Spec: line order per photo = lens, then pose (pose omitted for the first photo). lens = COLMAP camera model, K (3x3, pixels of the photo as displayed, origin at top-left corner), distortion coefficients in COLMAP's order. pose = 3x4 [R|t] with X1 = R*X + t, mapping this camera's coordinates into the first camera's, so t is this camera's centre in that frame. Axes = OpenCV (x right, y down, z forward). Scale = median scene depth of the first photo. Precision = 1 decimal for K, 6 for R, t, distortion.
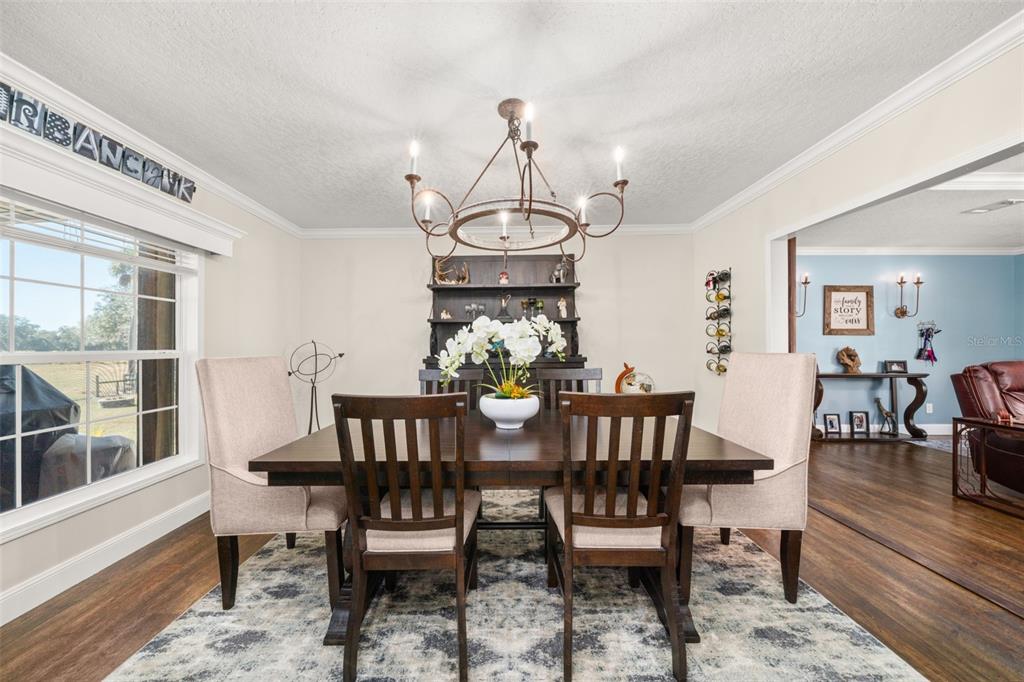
lens RADIAL K [[356.4, 0, 506.8], [0, 356.4, 341.6], [0, 0, 1]] dist [-0.000899, 0.000014]
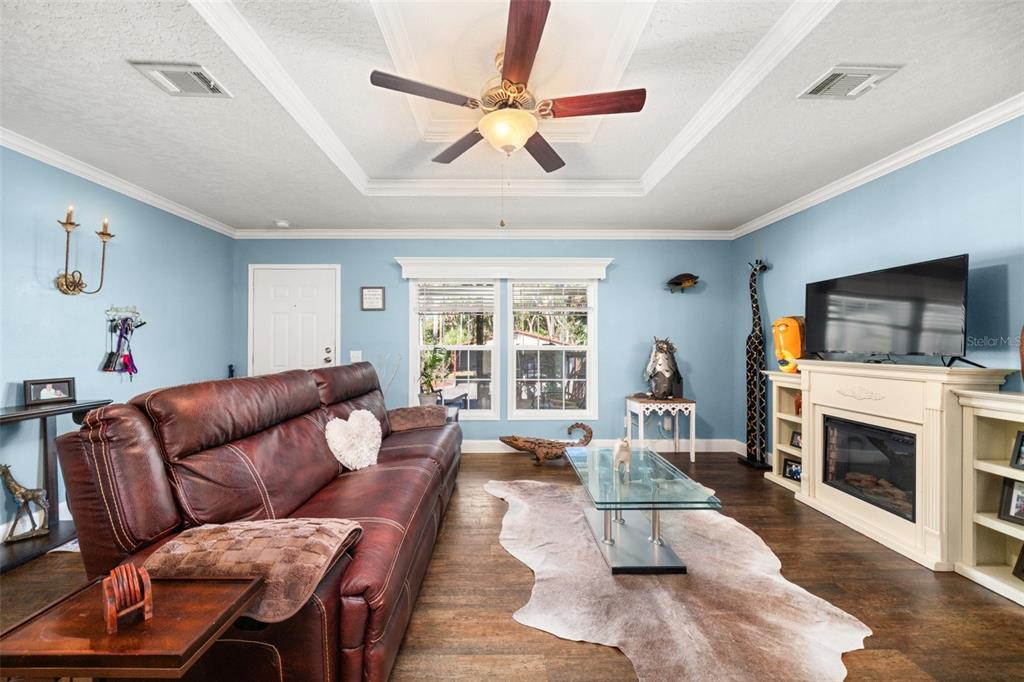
lens RADIAL K [[356.4, 0, 503.6], [0, 356.4, 341.5], [0, 0, 1]] dist [-0.000899, 0.000014]
pose [[0.004392, 0.004281, 0.999981, 0.605344], [-0.006893, 0.999967, -0.004251, -0.000047], [-0.999967, -0.006874, 0.004422, 0.376377]]
